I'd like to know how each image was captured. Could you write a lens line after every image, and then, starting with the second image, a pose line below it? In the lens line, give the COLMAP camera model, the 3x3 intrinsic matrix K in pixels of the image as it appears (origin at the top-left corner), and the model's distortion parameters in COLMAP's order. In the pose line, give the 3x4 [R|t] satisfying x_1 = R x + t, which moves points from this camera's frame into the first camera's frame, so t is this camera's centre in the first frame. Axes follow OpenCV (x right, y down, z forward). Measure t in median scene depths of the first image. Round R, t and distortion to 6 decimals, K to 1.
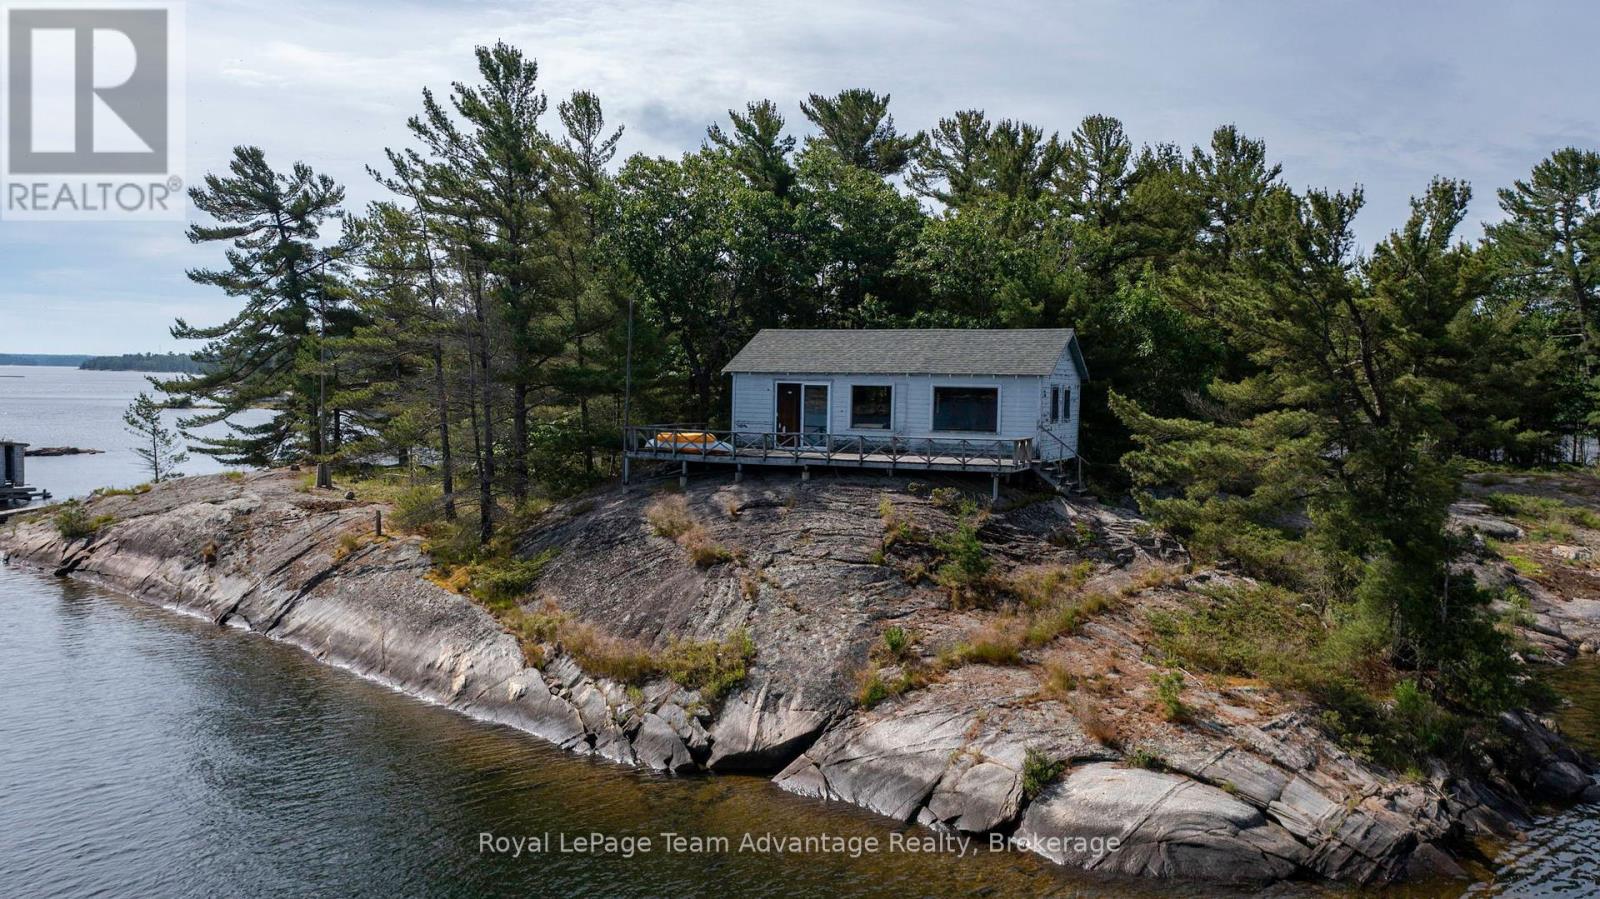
lens RADIAL K [[1266.7, 0, 806.0], [0, 1266.7, 442.8], [0, 0, 1]] dist [0.002501, -0.005539]
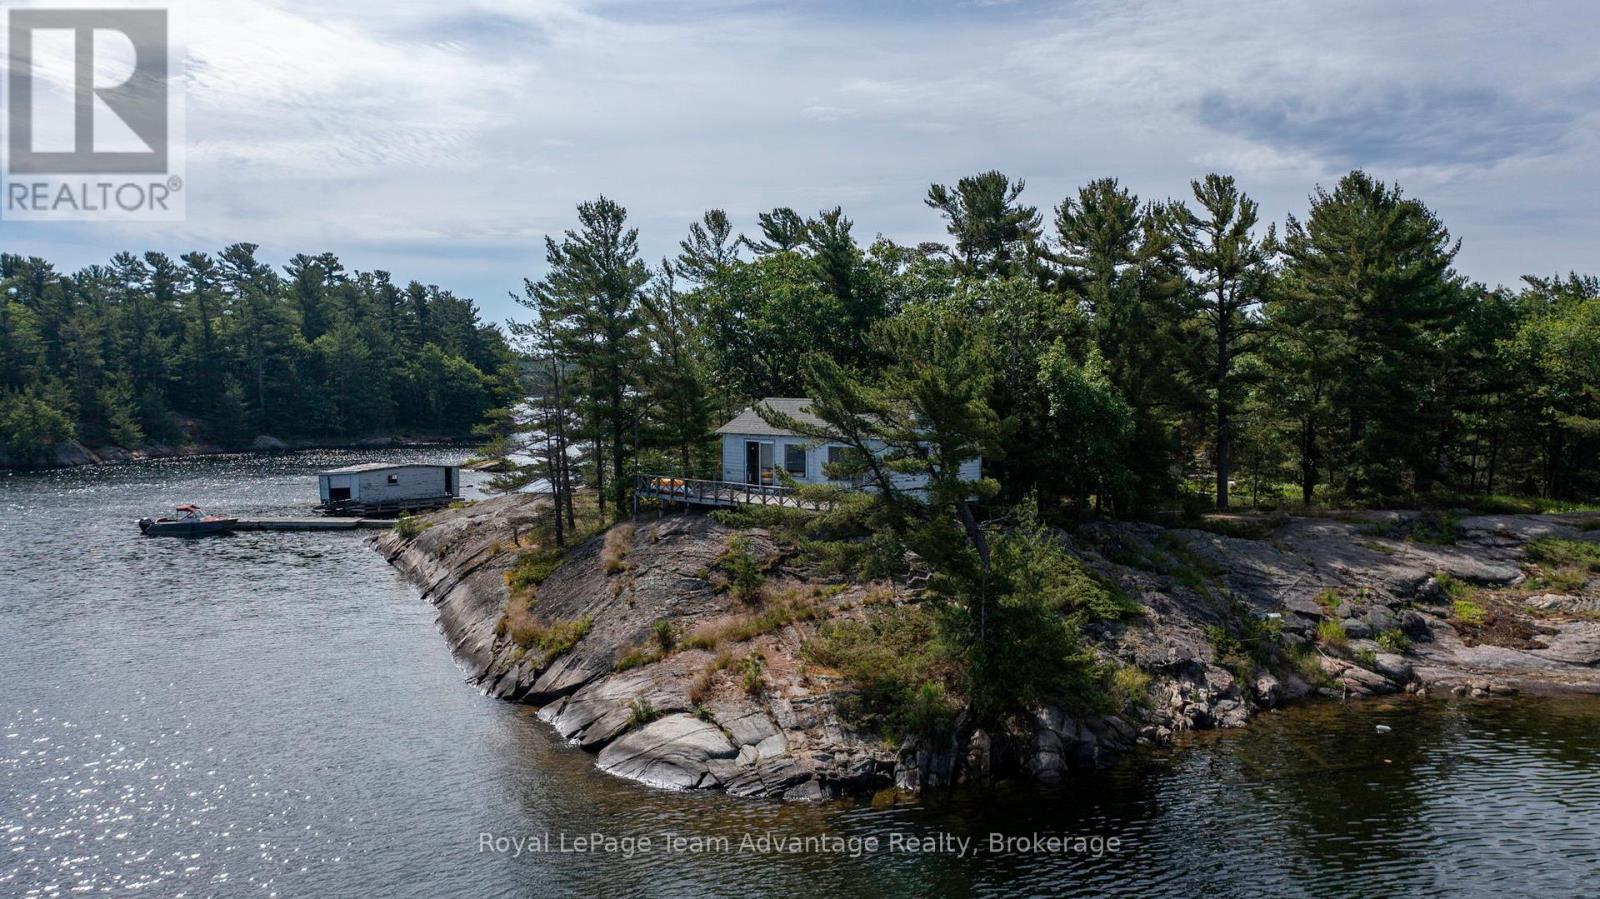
lens RADIAL K [[1266.7, 0, 796.5], [0, 1266.7, 455.0], [0, 0, 1]] dist [0.002501, -0.005539]
pose [[0.904127, 0.004899, -0.427236, 0.605568], [-0.002101, 0.999973, 0.007021, -0.042335], [0.427258, -0.005450, 0.904113, -0.195274]]
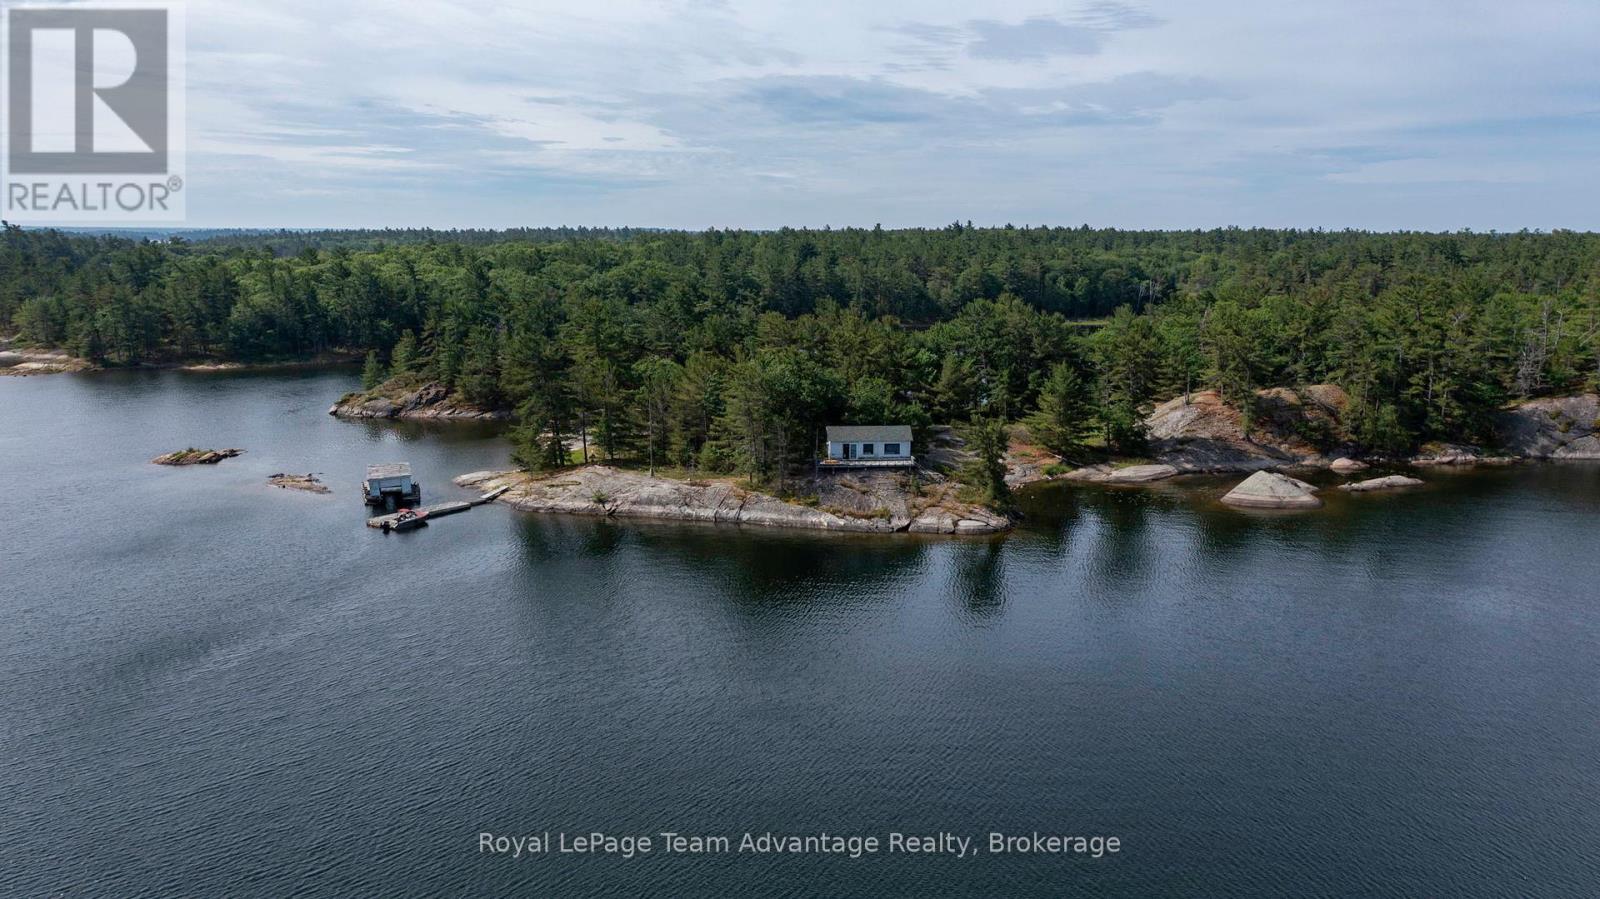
lens RADIAL K [[1266.7, 0, 802.6], [0, 1266.7, 449.9], [0, 0, 1]] dist [0.002501, -0.005539]
pose [[0.894533, -0.090902, 0.437662, -1.855336], [0.039321, 0.991311, 0.125527, -0.527658], [-0.445270, -0.095079, 0.890334, -2.435876]]
